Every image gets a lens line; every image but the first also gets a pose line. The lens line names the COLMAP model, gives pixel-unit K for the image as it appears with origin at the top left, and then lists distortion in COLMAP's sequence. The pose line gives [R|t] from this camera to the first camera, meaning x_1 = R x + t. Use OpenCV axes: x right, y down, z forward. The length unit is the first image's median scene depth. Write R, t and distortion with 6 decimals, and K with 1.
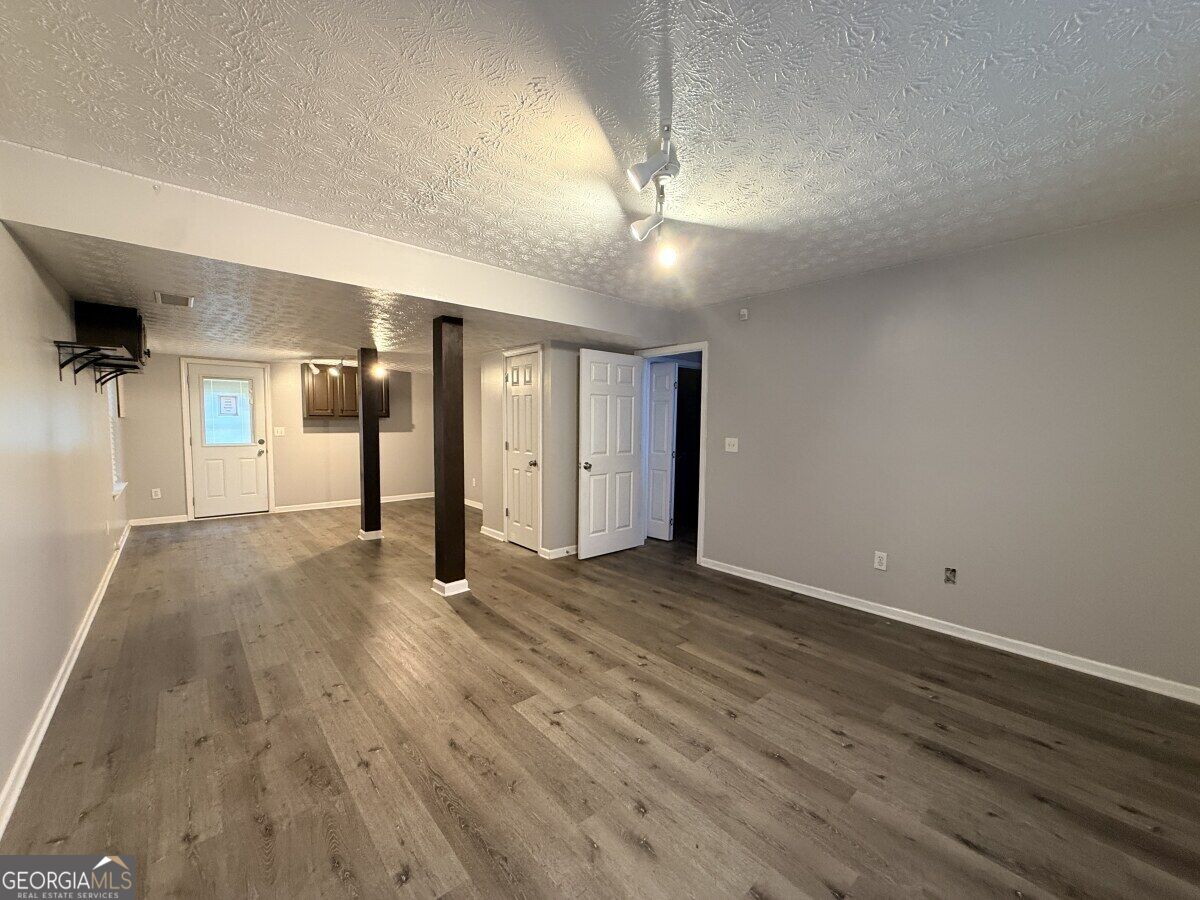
lens RADIAL K [[480.2, 0, 596.6], [0, 480.2, 451.3], [0, 0, 1]] dist [0.000207, 0.000027]
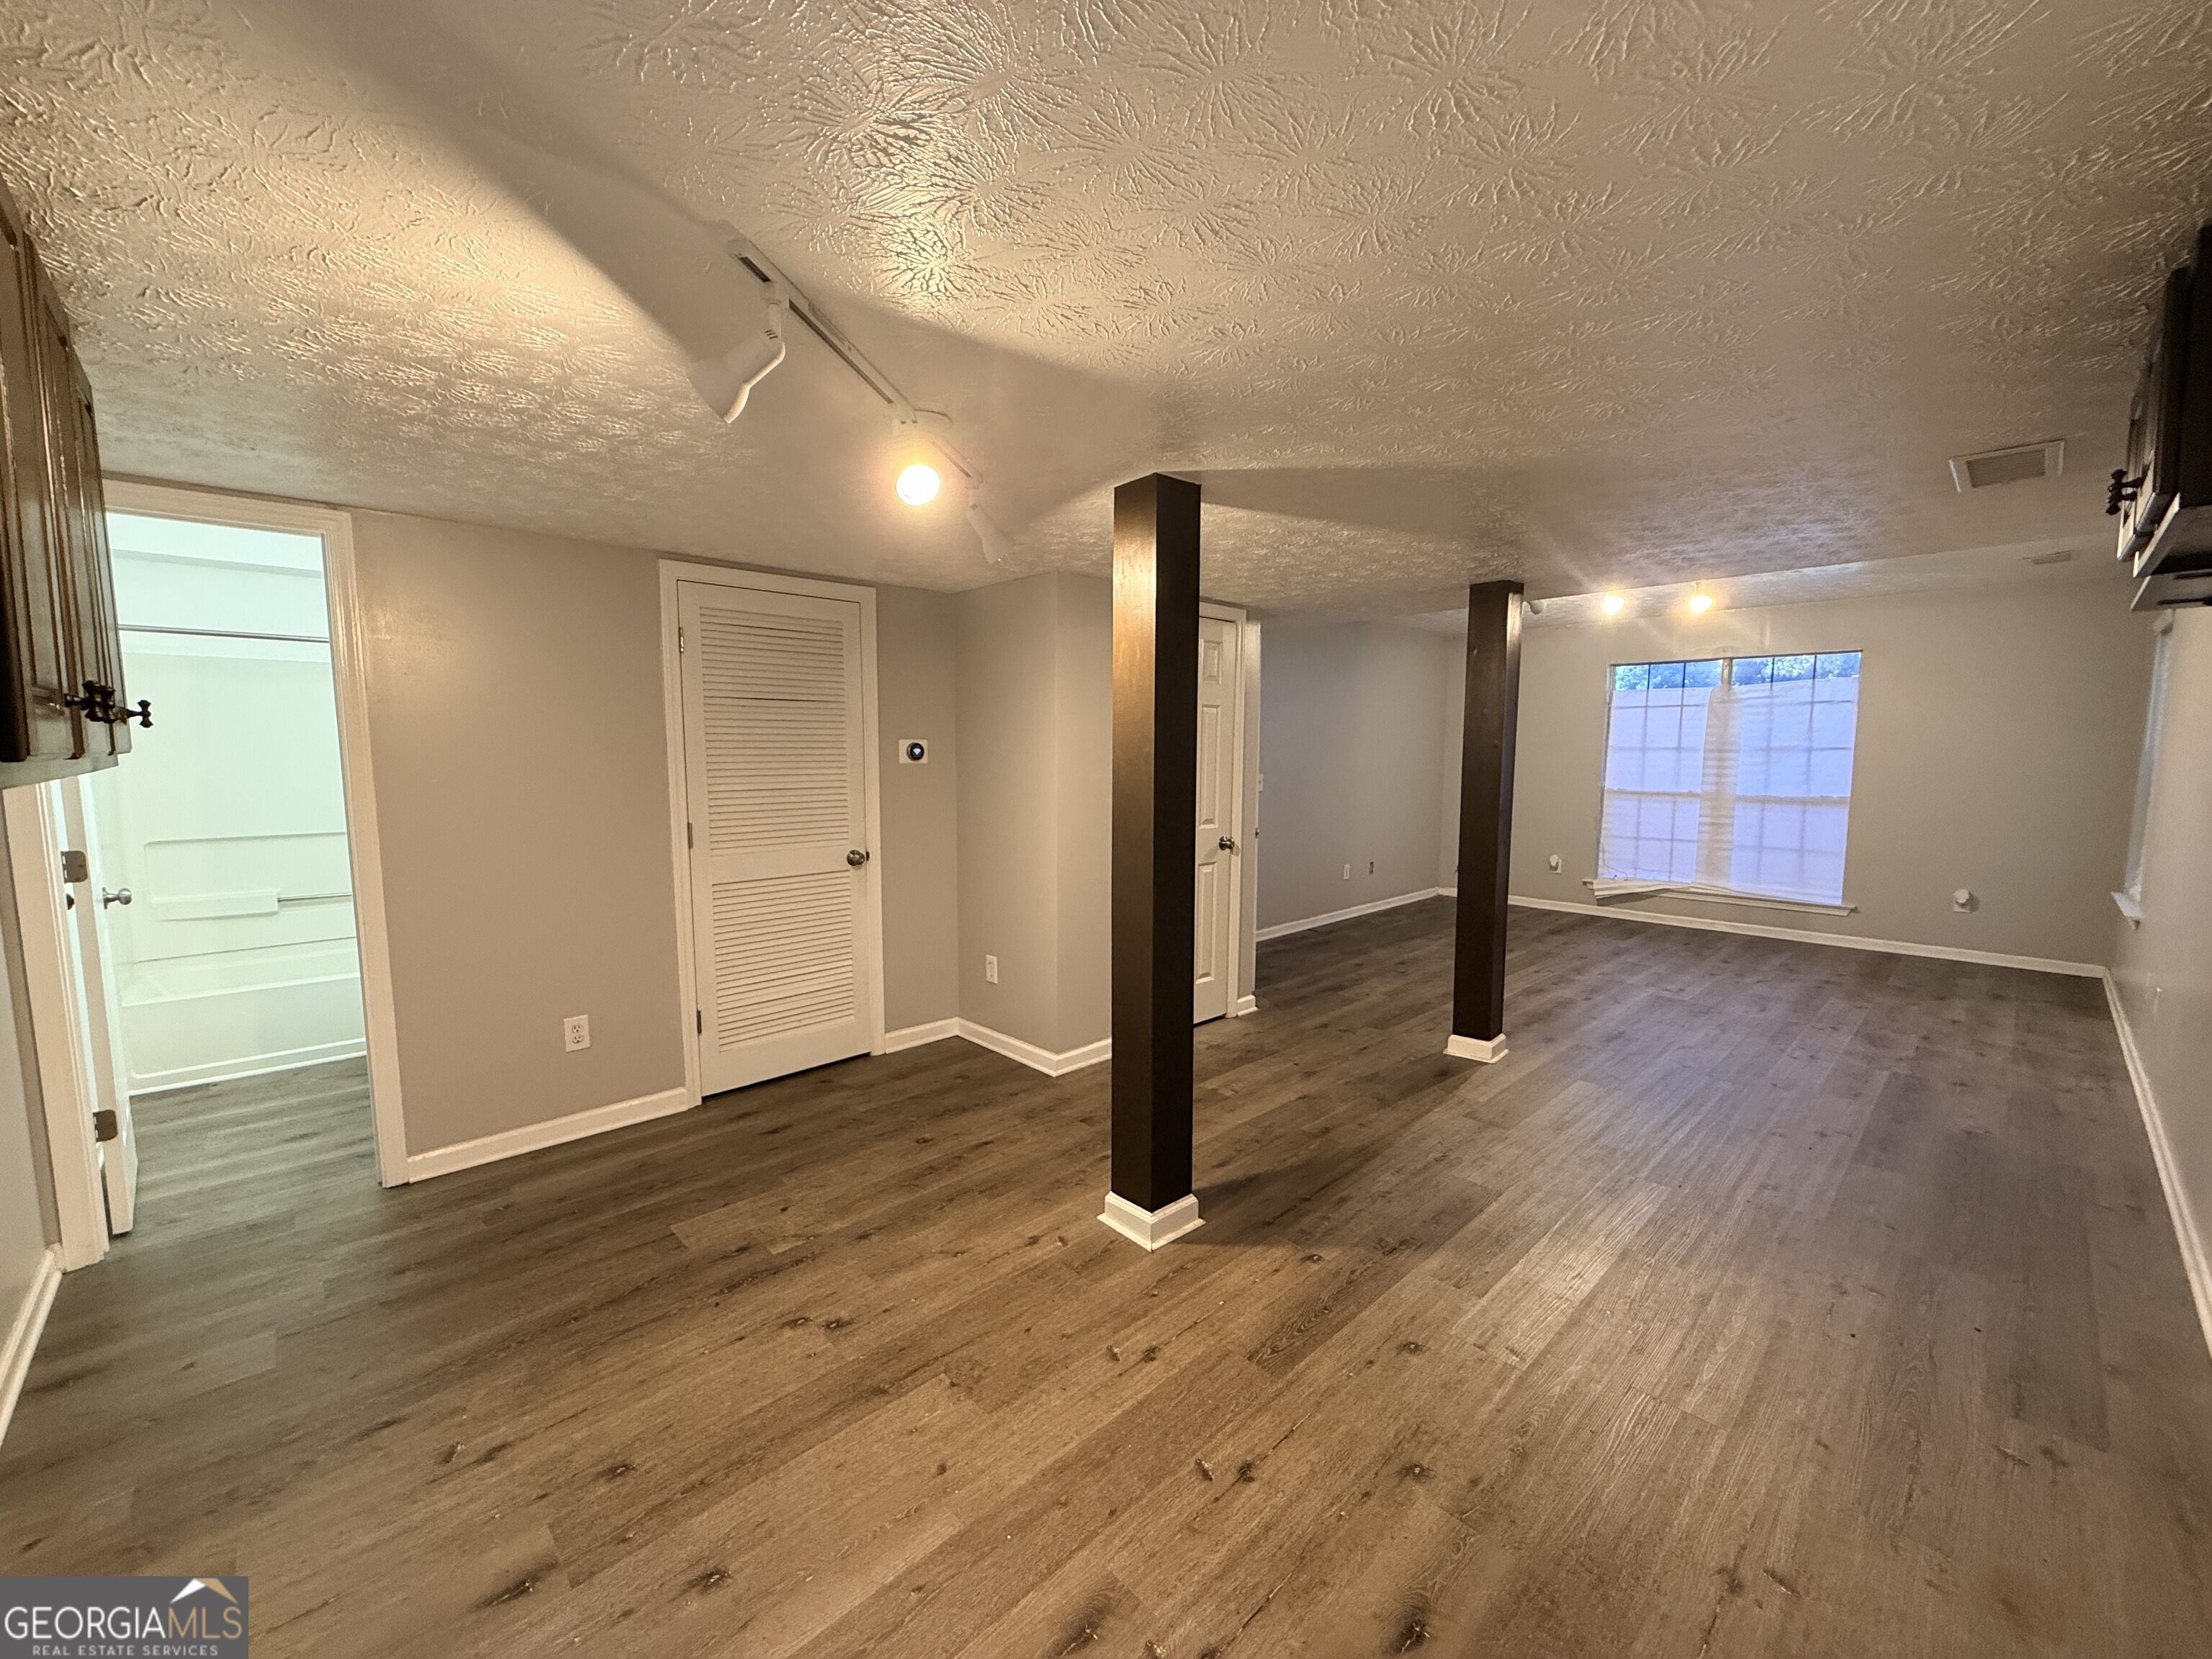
lens RADIAL K [[885.1, 0, 1099.7], [0, 885.1, 831.9], [0, 0, 1]] dist [0.000207, 0.000027]
pose [[-0.043457, -0.106585, 0.993353, -1.400343], [0.059668, 0.992241, 0.109076, -0.127830], [-0.997272, 0.064012, -0.036760, 1.566059]]
